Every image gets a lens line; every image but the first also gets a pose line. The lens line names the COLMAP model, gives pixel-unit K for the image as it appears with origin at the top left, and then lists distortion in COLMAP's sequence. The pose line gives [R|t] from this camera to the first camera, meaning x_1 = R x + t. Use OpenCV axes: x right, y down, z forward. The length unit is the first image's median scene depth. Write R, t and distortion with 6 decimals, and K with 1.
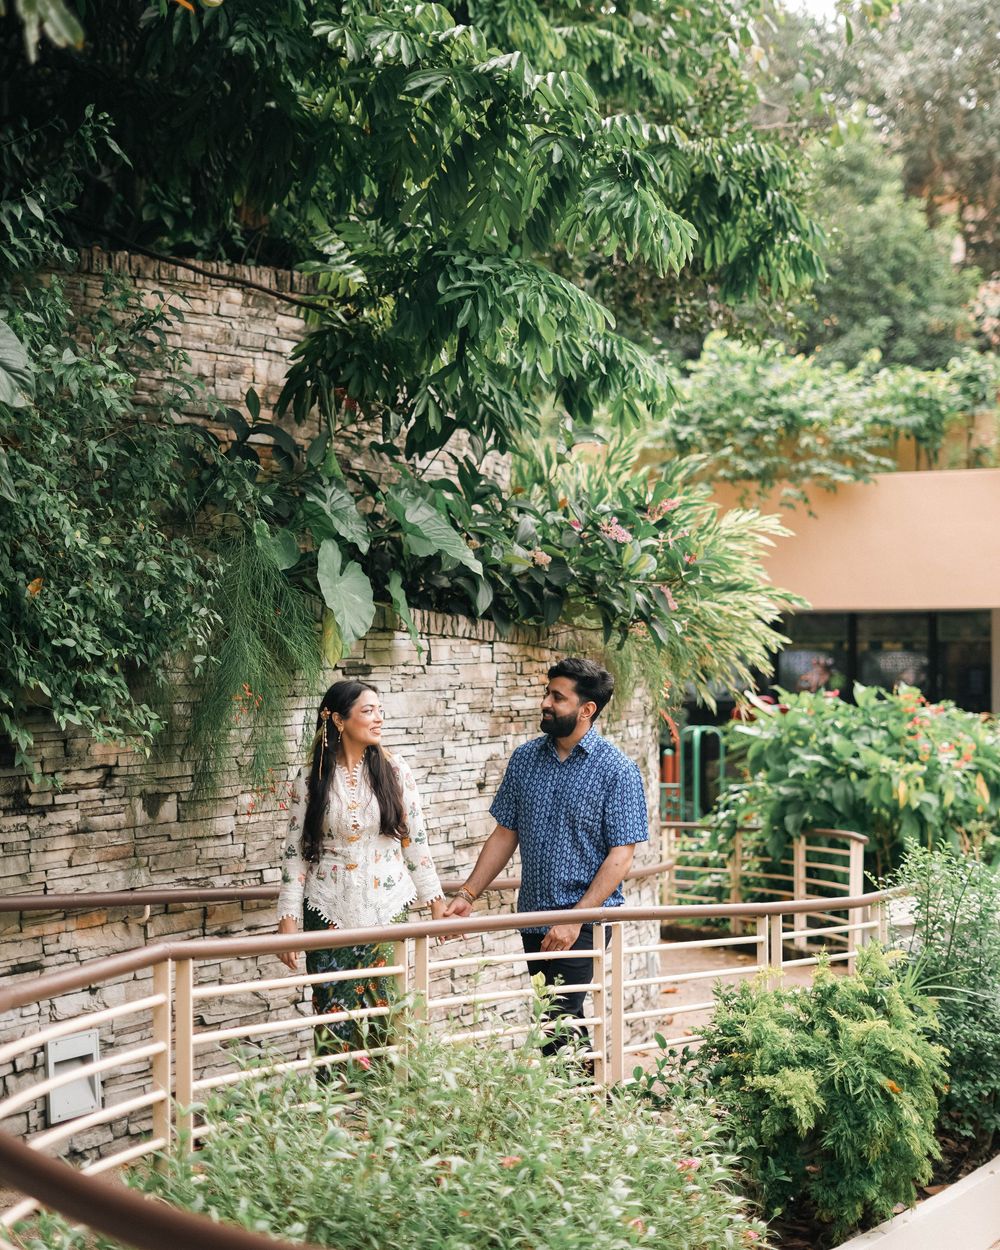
lens RADIAL K [[1997.5, 0, 500.0], [0, 1997.5, 625.0], [0, 0, 1]] dist [-0.040728, -0.060742]
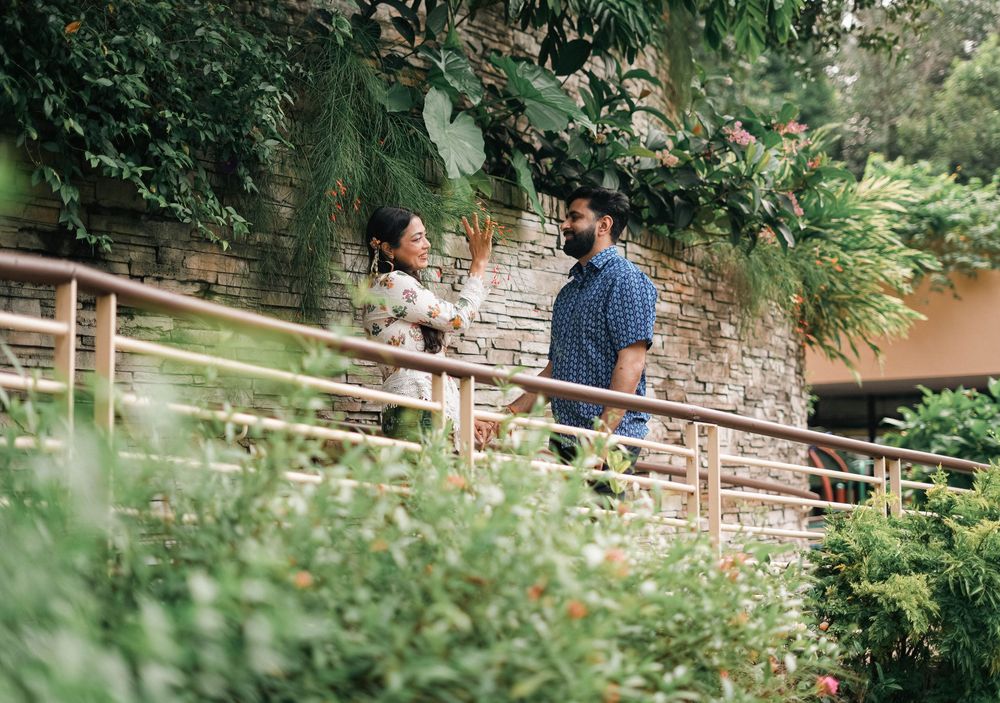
lens RADIAL K [[1503.8, 0, 500.0], [0, 1503.8, 351.5], [0, 0, 1]] dist [-0.041535, 0.008628]
pose [[0.989360, -0.016348, -0.144564, 0.048913], [0.008789, 0.998568, -0.052774, 0.118165], [0.145220, 0.050942, 0.988087, 0.215271]]
